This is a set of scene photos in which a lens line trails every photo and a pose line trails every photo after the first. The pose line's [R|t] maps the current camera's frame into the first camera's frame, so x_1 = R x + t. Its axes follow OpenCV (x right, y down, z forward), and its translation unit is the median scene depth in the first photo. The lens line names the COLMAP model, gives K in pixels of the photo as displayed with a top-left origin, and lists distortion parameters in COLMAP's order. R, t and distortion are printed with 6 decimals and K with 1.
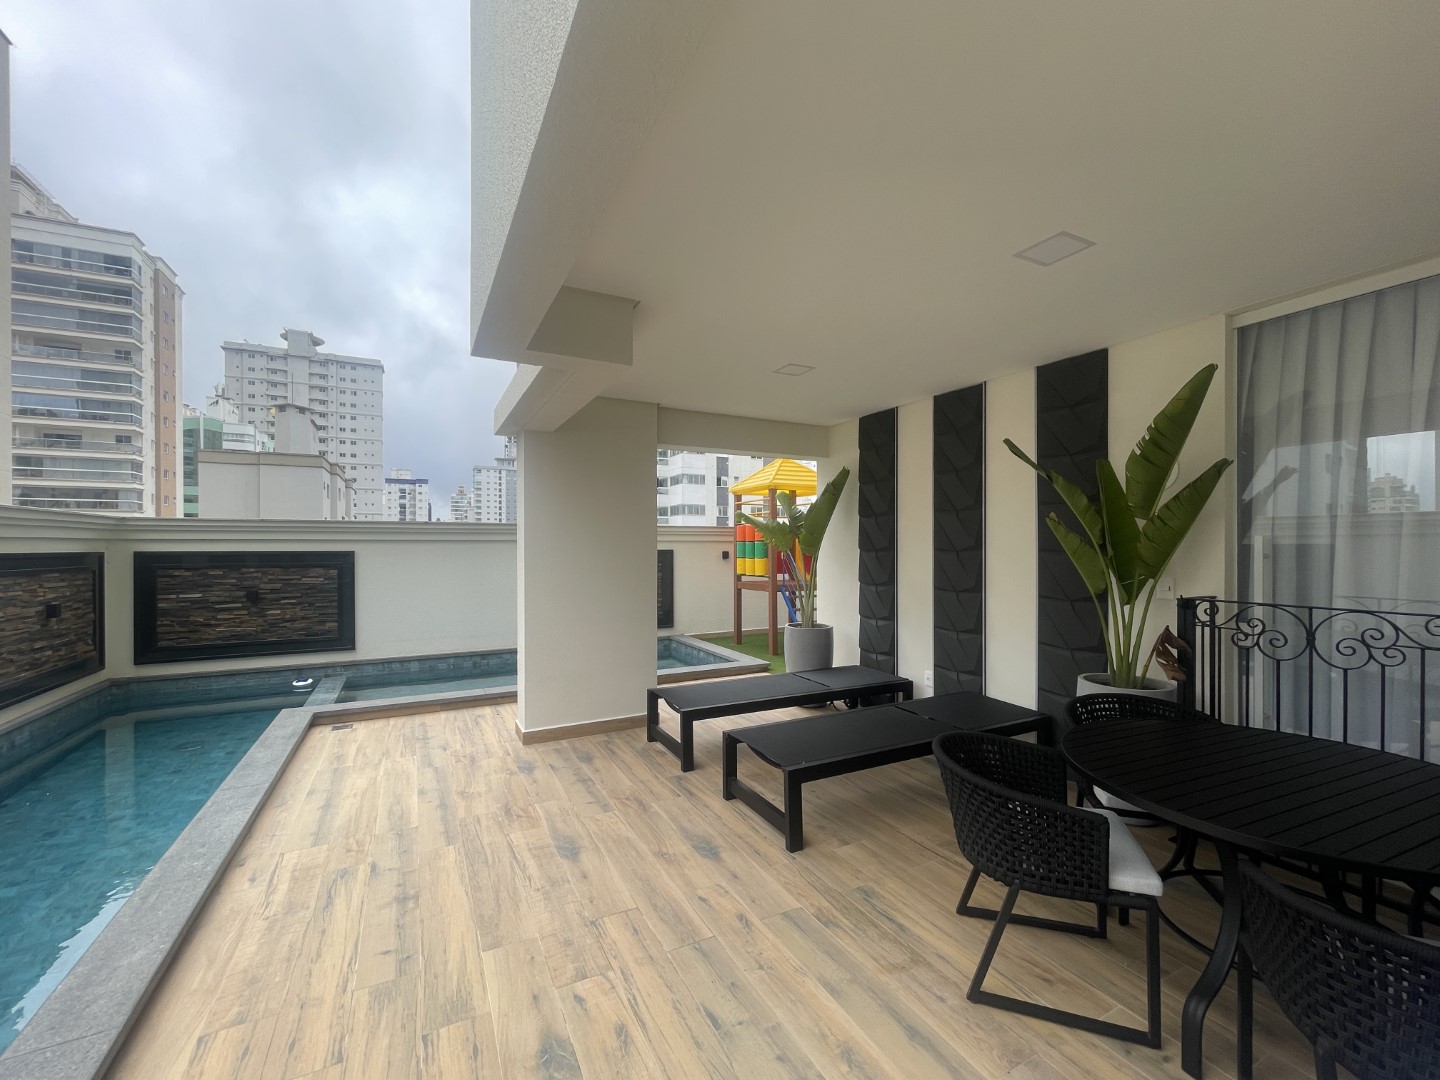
lens RADIAL K [[590.8, 0, 717.3], [0, 590.8, 548.6], [0, 0, 1]] dist [-0.003854, -0.000299]
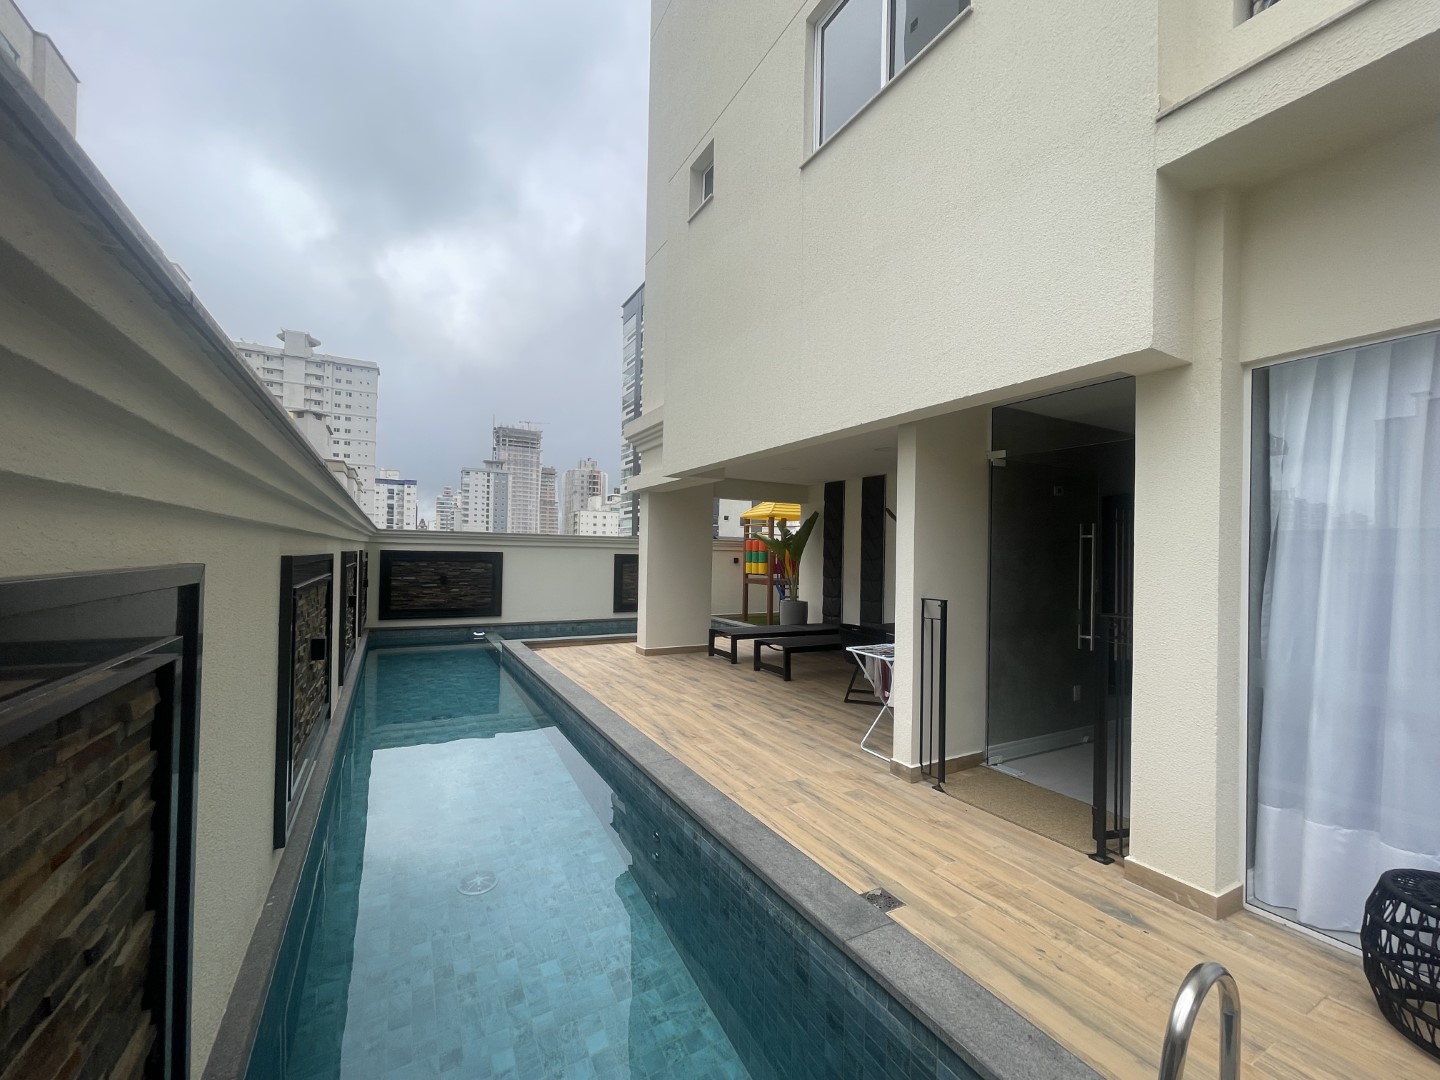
lens RADIAL K [[590.8, 0, 719.7], [0, 590.8, 541.1], [0, 0, 1]] dist [-0.003854, -0.000299]
pose [[0.999302, 0.022433, 0.029872, -0.083159], [-0.021686, 0.999450, -0.025077, 0.001341], [-0.030419, 0.024411, 0.999239, -0.510561]]
